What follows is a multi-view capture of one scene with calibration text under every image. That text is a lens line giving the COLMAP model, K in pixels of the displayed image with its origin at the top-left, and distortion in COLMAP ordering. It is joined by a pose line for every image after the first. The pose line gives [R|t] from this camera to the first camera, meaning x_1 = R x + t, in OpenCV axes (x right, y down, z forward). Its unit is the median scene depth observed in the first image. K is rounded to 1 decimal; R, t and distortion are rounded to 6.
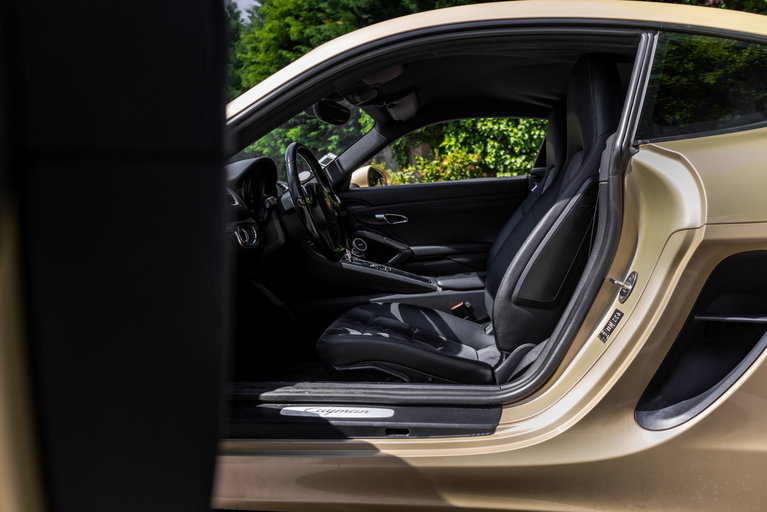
lens RADIAL K [[539.9, 0, 384.3], [0, 539.9, 252.6], [0, 0, 1]] dist [0.009223, -0.004070]
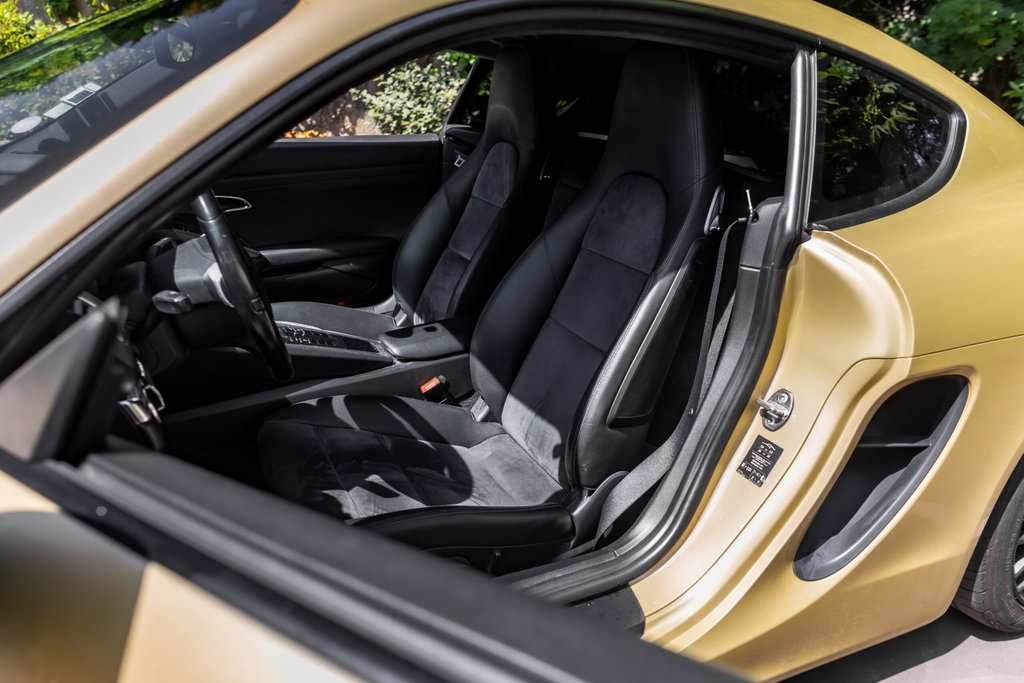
lens RADIAL K [[720.8, 0, 513.1], [0, 720.8, 336.9], [0, 0, 1]] dist [0.009223, -0.004070]
pose [[0.813077, -0.148375, 0.562931, -0.271956], [-0.010858, 0.962942, 0.269491, -0.197738], [-0.582055, -0.225229, 0.781335, 0.269028]]
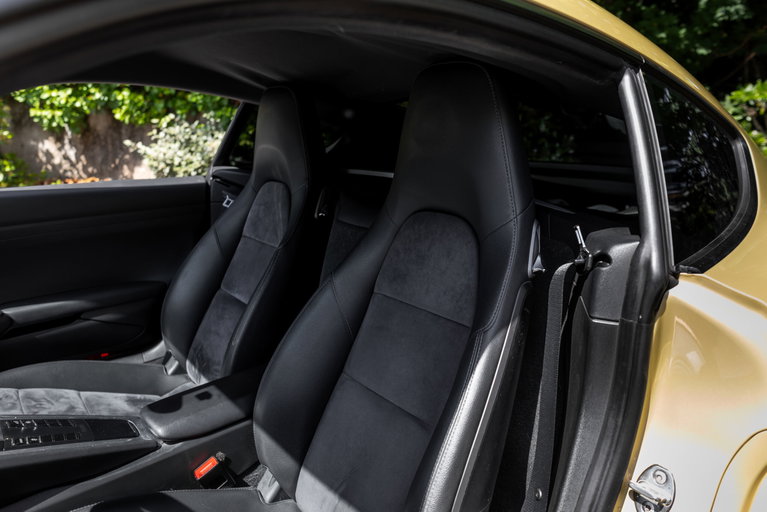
lens RADIAL K [[539.9, 0, 384.3], [0, 539.9, 252.6], [0, 0, 1]] dist [0.009223, -0.004070]
pose [[0.671422, -0.119759, 0.731334, -0.120748], [0.020051, 0.989430, 0.143615, -0.195064], [-0.740804, -0.081762, 0.666727, 0.521636]]
